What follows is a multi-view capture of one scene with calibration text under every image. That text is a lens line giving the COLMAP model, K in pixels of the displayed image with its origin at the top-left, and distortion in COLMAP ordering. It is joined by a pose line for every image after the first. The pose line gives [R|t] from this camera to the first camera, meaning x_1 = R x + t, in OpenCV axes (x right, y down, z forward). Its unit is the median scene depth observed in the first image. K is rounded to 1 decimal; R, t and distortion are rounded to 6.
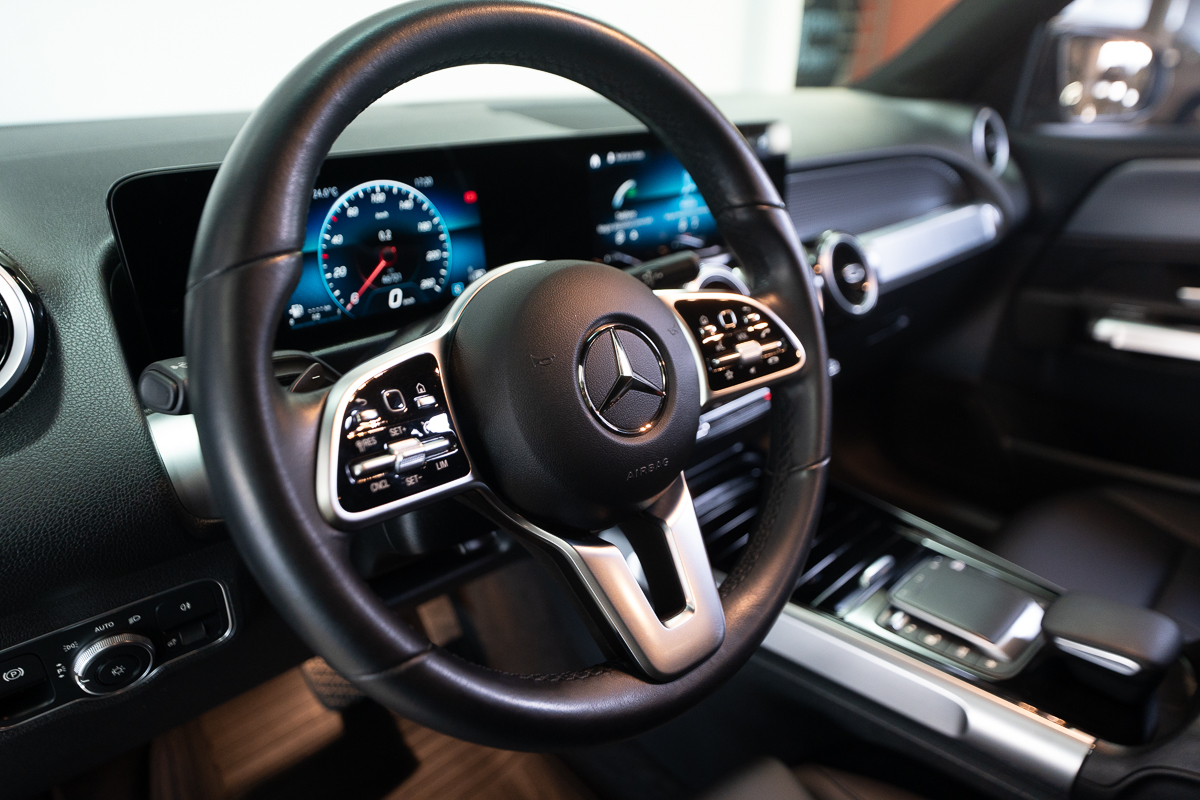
lens RADIAL K [[764.5, 0, 600.0], [0, 764.5, 400.0], [0, 0, 1]] dist [0.006722, 0.000692]
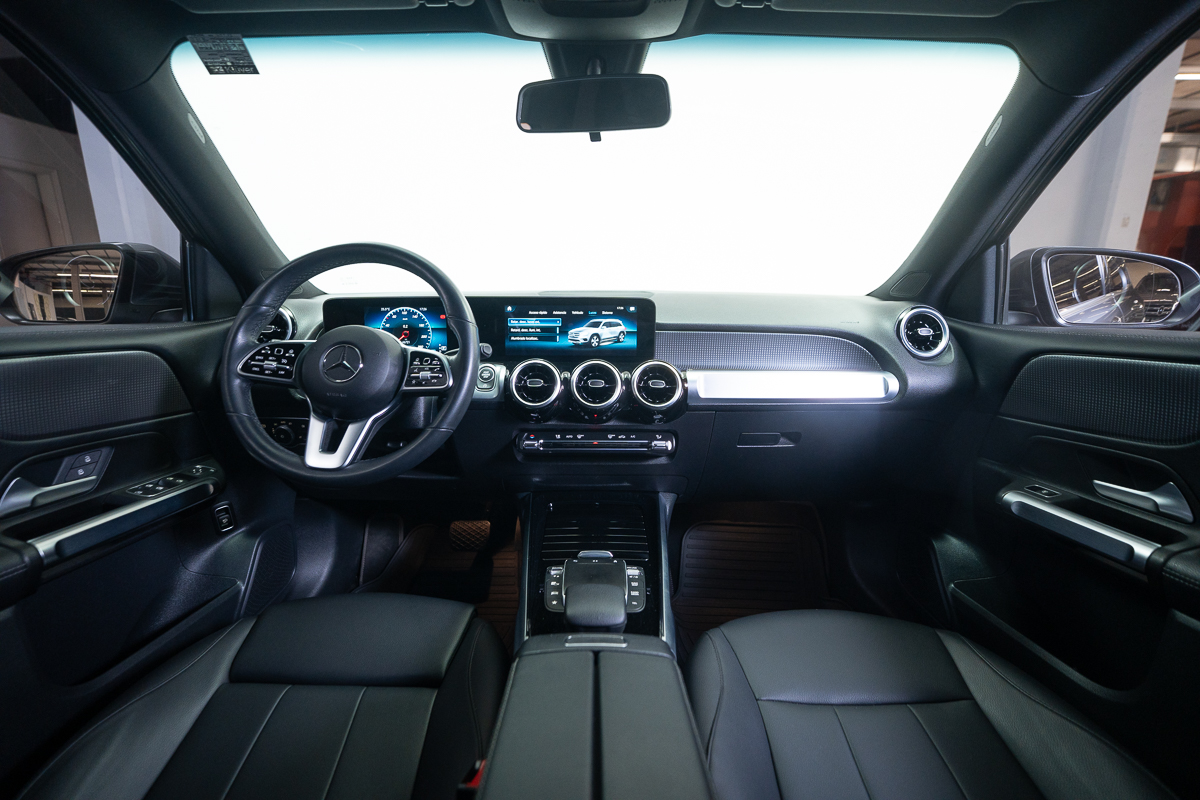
lens RADIAL K [[479.8, 0, 600.0], [0, 479.8, 400.0], [0, 0, 1]] dist [-0.030901, 0.000251]
pose [[0.730285, 0.156516, -0.664971, 1.419805], [-0.282923, 0.955292, -0.085863, -0.013226], [0.621802, 0.250840, 0.741917, 0.231122]]
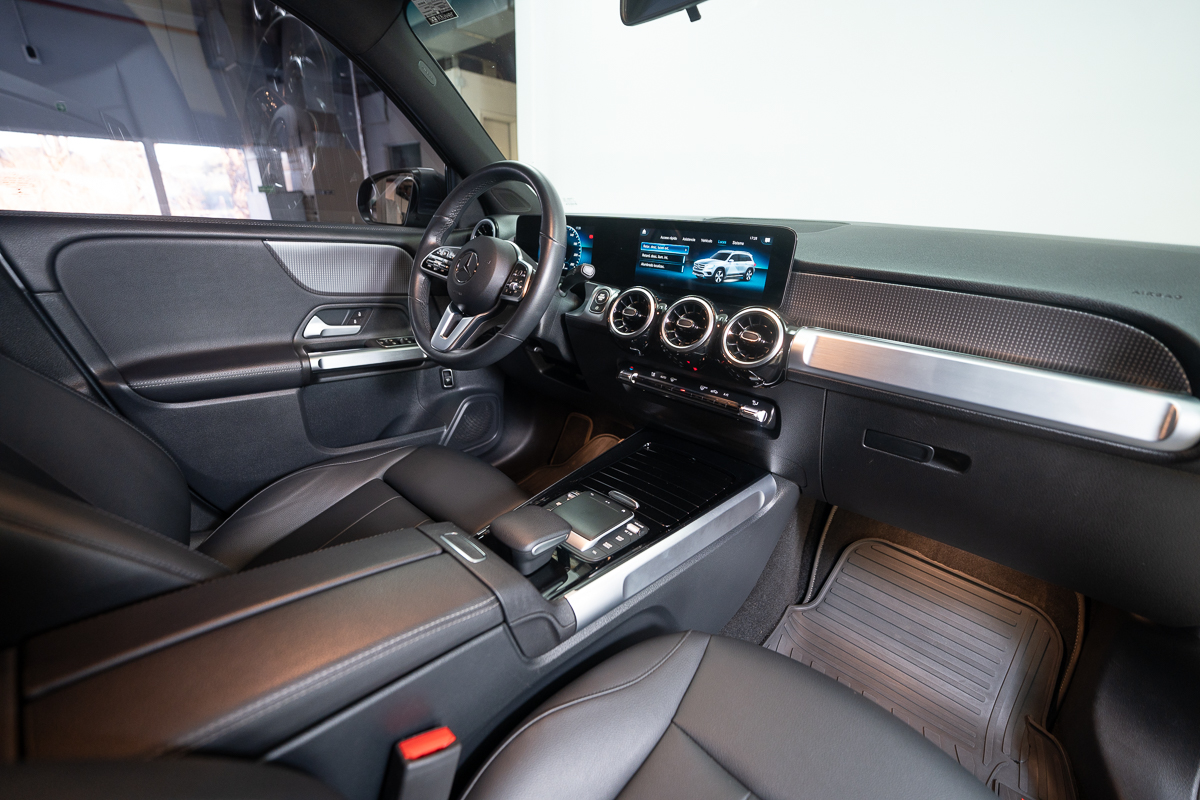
lens RADIAL K [[479.8, 0, 600.0], [0, 479.8, 400.0], [0, 0, 1]] dist [-0.030901, 0.000251]
pose [[0.098351, 0.361799, -0.927054, 1.687286], [-0.442272, 0.850406, 0.284965, -0.291628], [0.891472, 0.381983, 0.243651, 0.907886]]
